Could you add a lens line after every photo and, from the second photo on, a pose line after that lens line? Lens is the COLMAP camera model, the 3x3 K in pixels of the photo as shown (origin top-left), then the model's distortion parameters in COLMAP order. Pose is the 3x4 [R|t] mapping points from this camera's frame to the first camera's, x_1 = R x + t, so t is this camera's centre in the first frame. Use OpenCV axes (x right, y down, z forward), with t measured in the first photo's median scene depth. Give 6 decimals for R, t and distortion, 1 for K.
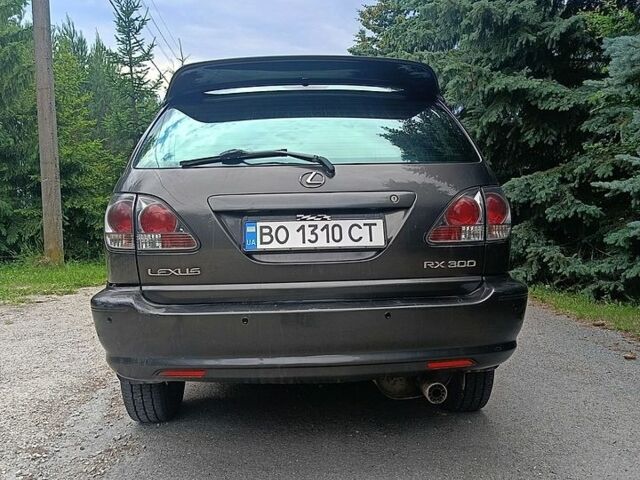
lens RADIAL K [[581.4, 0, 320.0], [0, 581.4, 240.0], [0, 0, 1]] dist [0.097561, -0.155328]
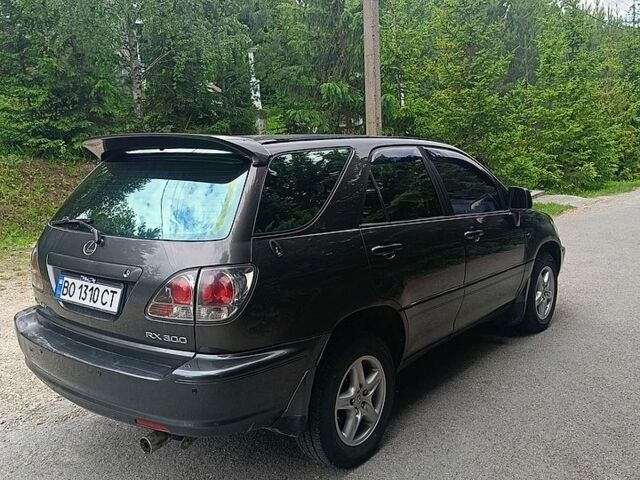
lens RADIAL K [[581.4, 0, 320.0], [0, 581.4, 240.0], [0, 0, 1]] dist [0.097561, -0.155328]
pose [[0.758378, 0.100892, -0.643959, 1.145204], [-0.018018, 0.990815, 0.134017, -0.294320], [0.651566, -0.090033, 0.753230, 0.386871]]
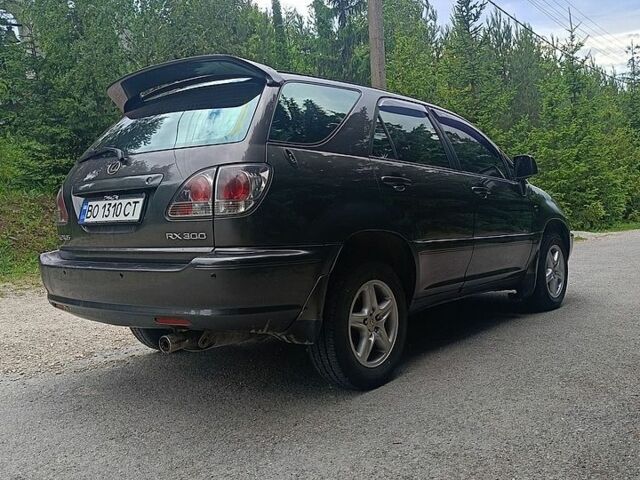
lens RADIAL K [[577.7, 0, 321.0], [0, 577.7, 242.5], [0, 0, 1]] dist [0.100196, -0.158424]
pose [[0.747439, 0.025798, -0.663830, 1.191678], [-0.003182, 0.999373, 0.035255, 0.013546], [0.664323, -0.024239, 0.747052, 0.335200]]
